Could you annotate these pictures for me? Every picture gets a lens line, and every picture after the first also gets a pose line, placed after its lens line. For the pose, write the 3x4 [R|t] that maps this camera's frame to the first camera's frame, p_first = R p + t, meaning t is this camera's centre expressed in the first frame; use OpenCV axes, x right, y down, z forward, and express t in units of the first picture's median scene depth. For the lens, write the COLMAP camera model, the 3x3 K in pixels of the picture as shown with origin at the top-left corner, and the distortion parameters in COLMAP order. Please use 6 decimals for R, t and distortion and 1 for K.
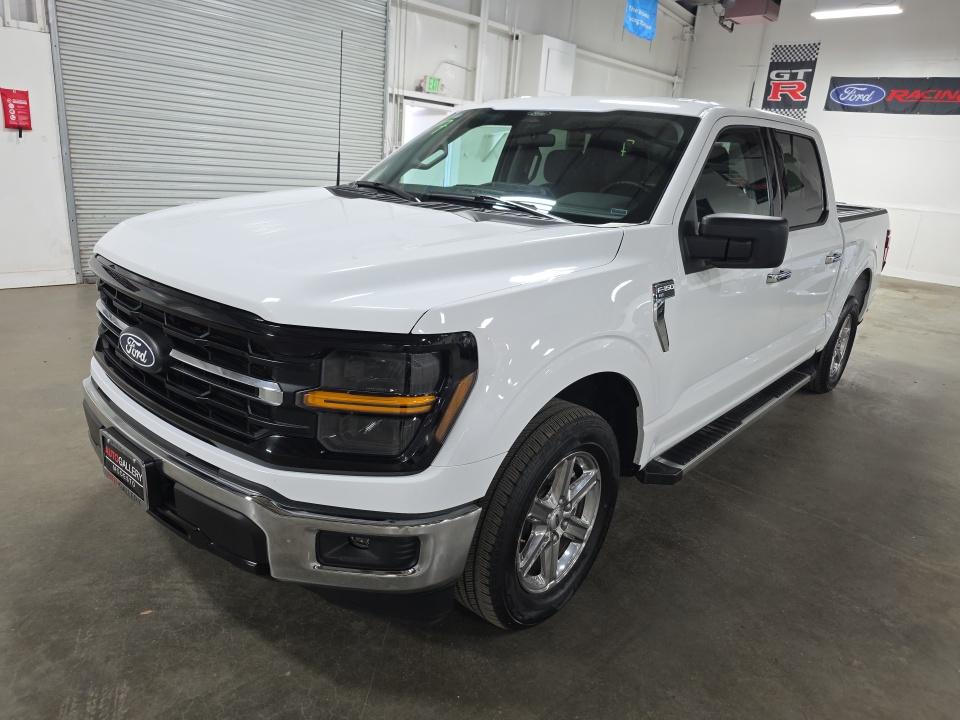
lens RADIAL K [[648.6, 0, 484.3], [0, 648.6, 360.0], [0, 0, 1]] dist [0.043785, -0.042940]
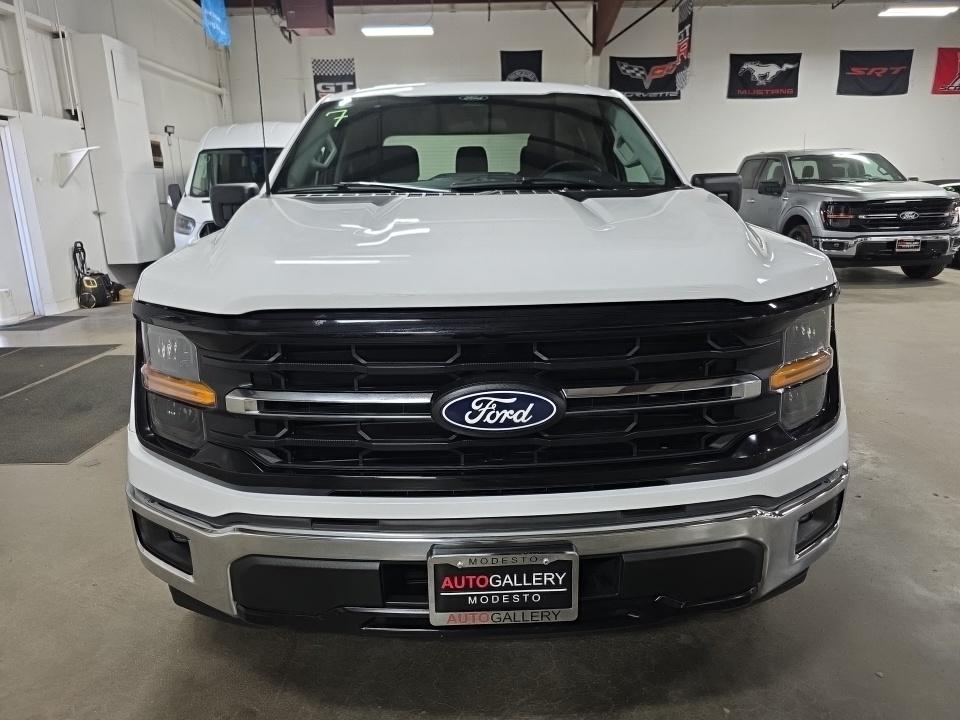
lens RADIAL K [[648.6, 0, 484.3], [0, 648.6, 360.0], [0, 0, 1]] dist [0.043785, -0.042940]
pose [[0.726370, -0.258598, 0.636799, -0.193032], [0.274748, 0.958520, 0.075853, -0.024744], [-0.630000, 0.119862, 0.767289, 0.094640]]
